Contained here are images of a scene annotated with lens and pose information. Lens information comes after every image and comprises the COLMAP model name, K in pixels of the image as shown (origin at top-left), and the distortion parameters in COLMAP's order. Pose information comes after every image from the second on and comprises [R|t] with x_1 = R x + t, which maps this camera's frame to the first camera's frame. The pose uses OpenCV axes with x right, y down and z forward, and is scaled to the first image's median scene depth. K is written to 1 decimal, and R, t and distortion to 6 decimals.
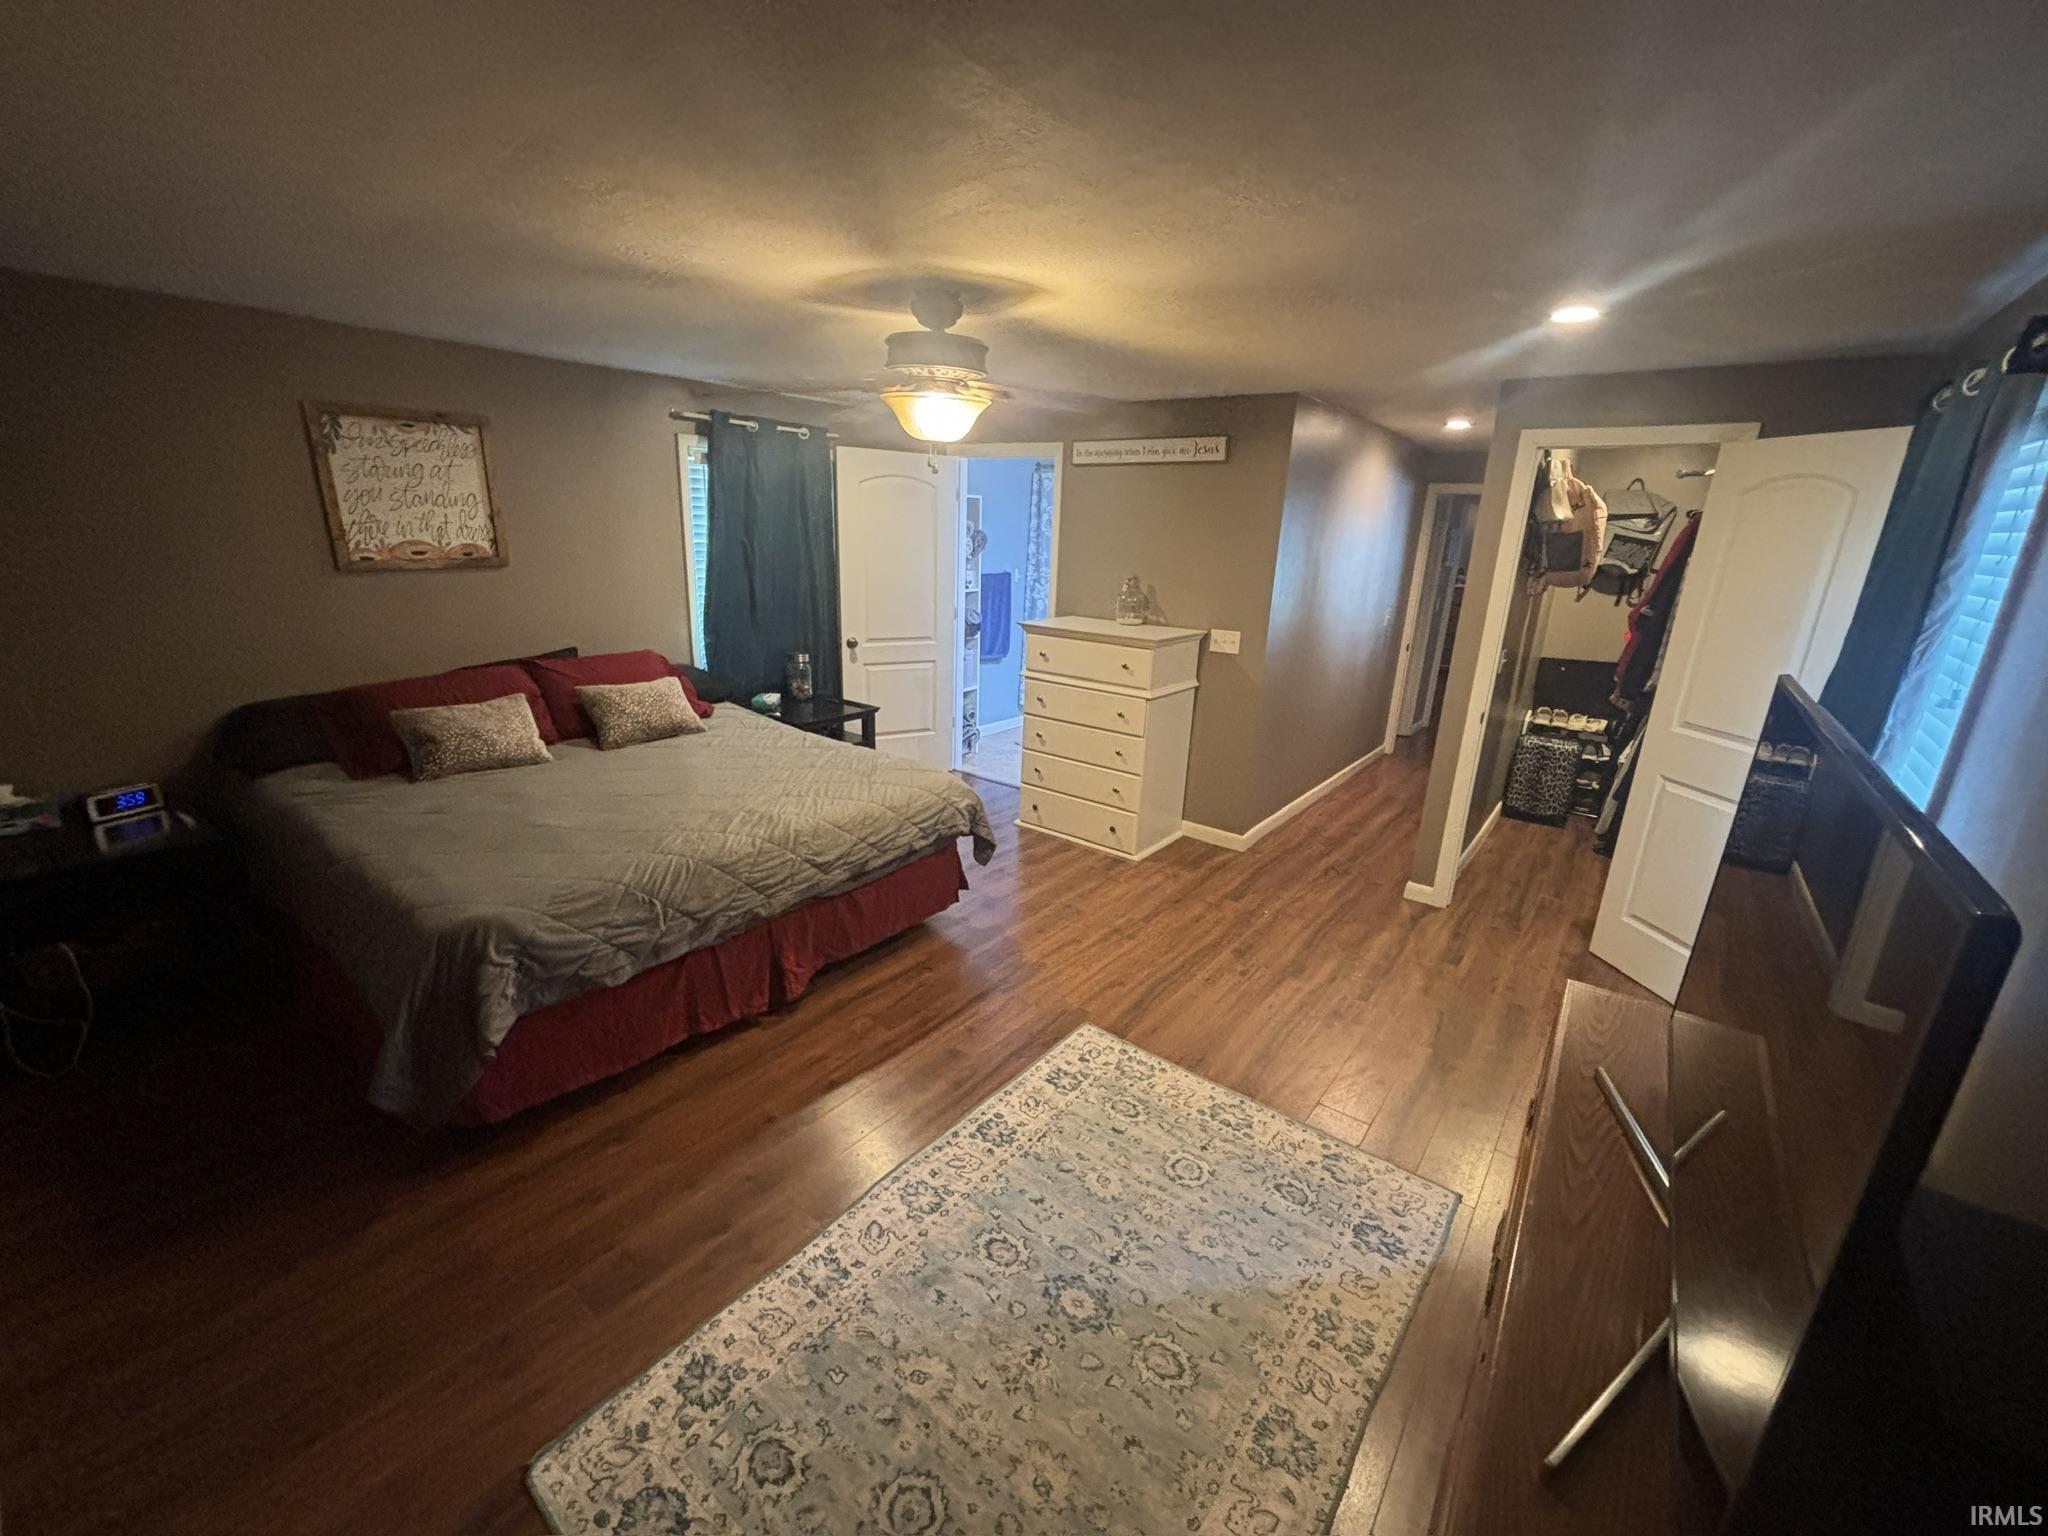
lens RADIAL K [[824.4, 0, 1017.1], [0, 824.4, 767.3], [0, 0, 1]] dist [-0.001697, -0.000388]
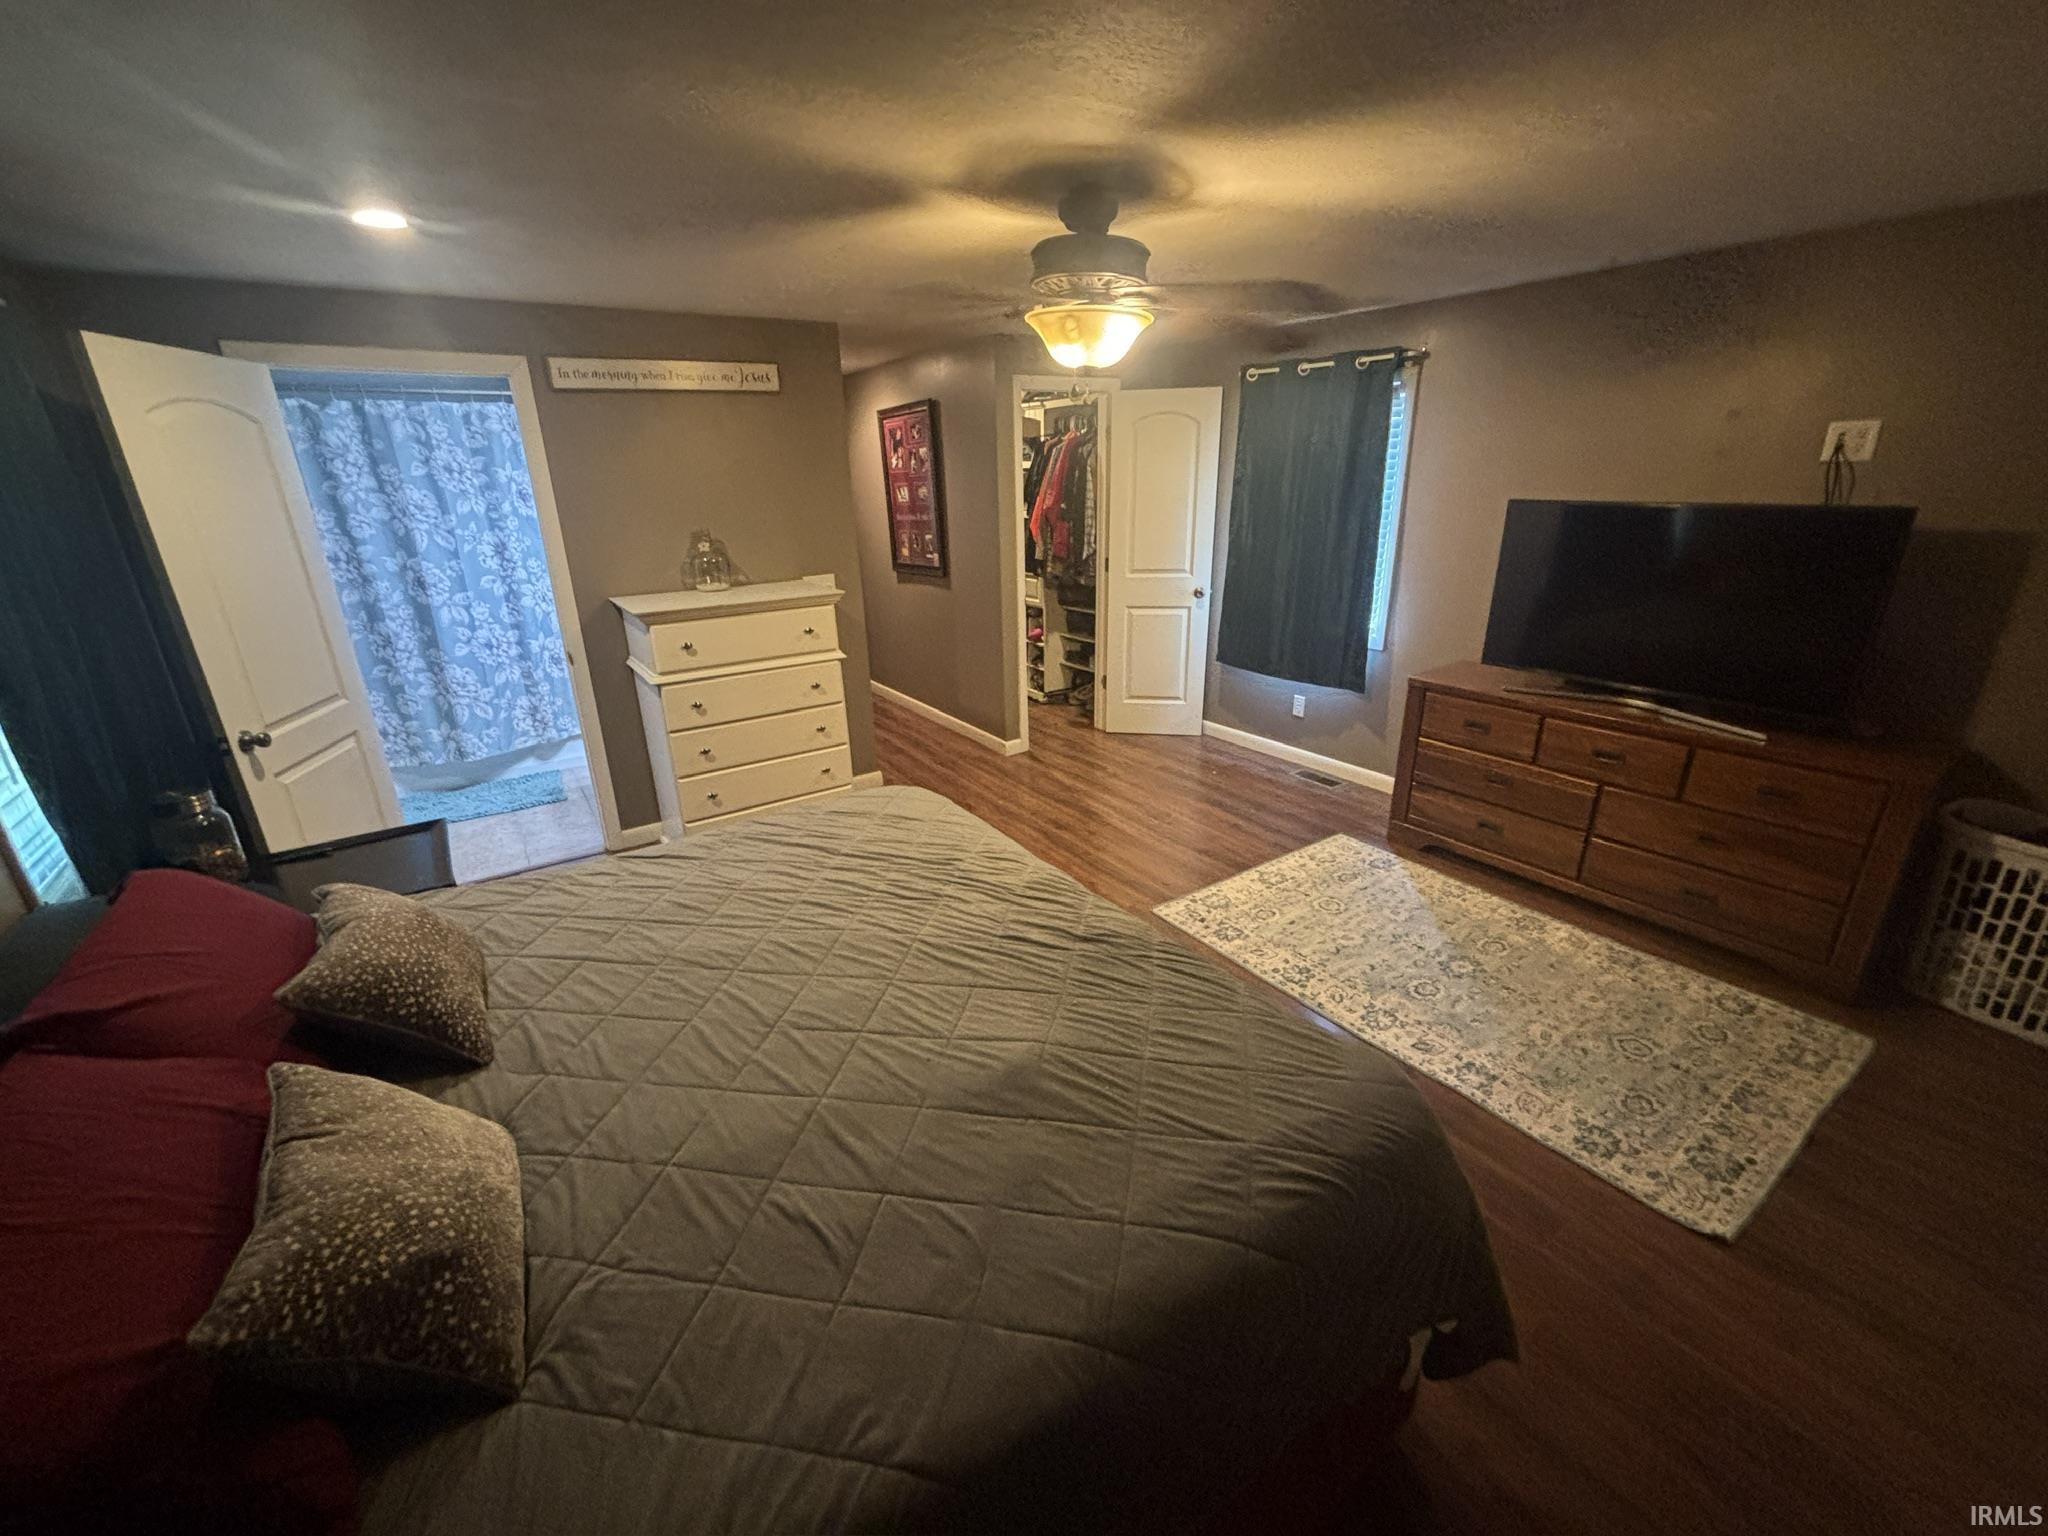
lens RADIAL K [[824.4, 0, 1017.1], [0, 824.4, 767.3], [0, 0, 1]] dist [-0.001697, -0.000388]
pose [[0.312933, -0.370235, 0.874643, -0.622194], [0.305856, 0.911121, 0.276246, -0.164478], [-0.899180, 0.181068, 0.398358, 0.475416]]
